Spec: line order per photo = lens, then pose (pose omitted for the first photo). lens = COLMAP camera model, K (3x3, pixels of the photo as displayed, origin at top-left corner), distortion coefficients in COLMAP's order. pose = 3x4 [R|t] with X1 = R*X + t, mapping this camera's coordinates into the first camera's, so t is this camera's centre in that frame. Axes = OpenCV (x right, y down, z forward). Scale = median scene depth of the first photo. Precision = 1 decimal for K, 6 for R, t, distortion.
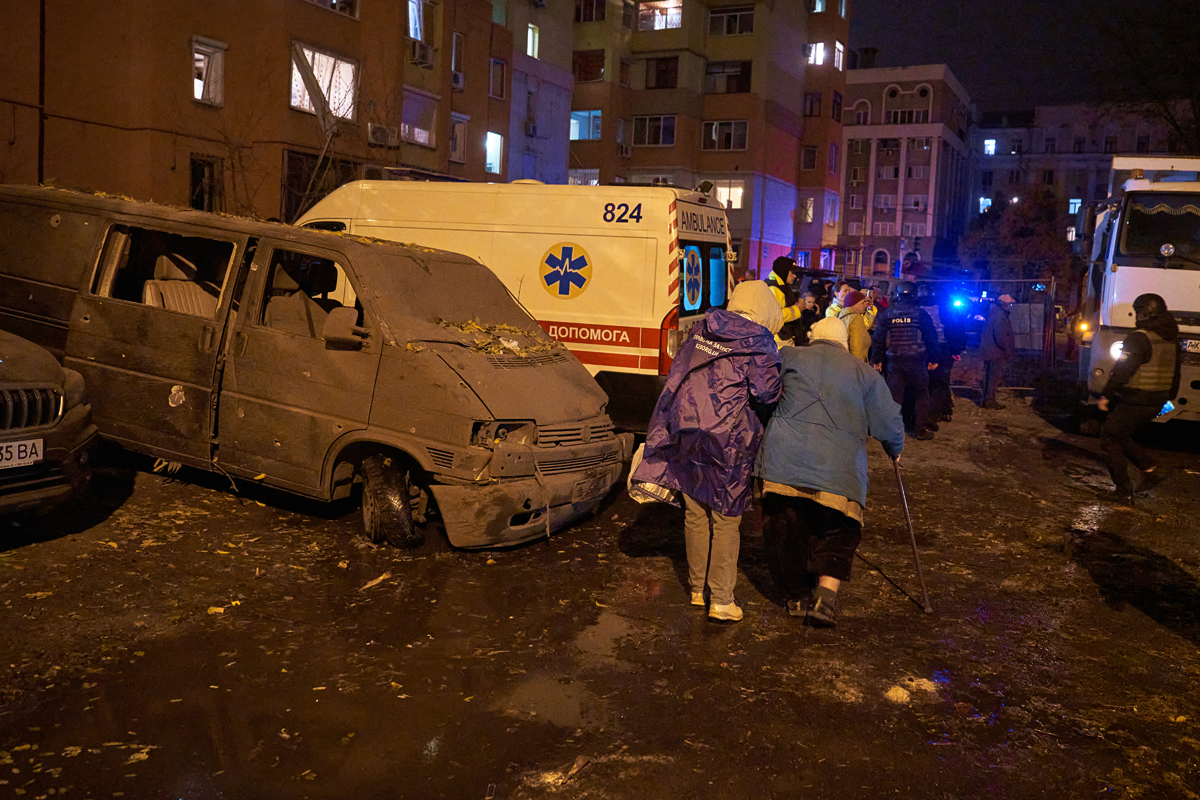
lens RADIAL K [[1075.5, 0, 600.0], [0, 1075.5, 400.0], [0, 0, 1]] dist [-0.005984, 0.000137]
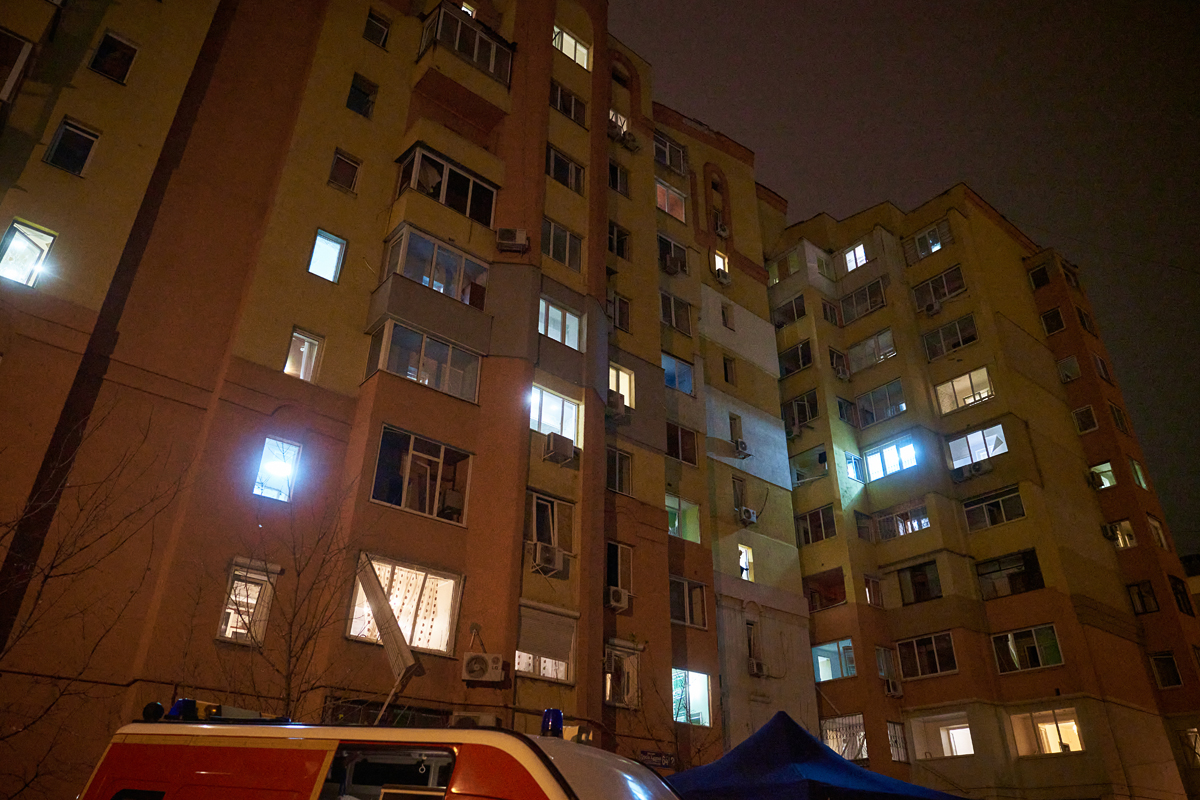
lens RADIAL K [[858.1, 0, 600.0], [0, 858.1, 400.0], [0, 0, 1]] dist [-0.001133, -0.001309]
pose [[0.932440, -0.213674, -0.291374, 0.051491], [0.003201, 0.811259, -0.584678, -0.041271], [0.361310, 0.544244, 0.757135, 0.355959]]
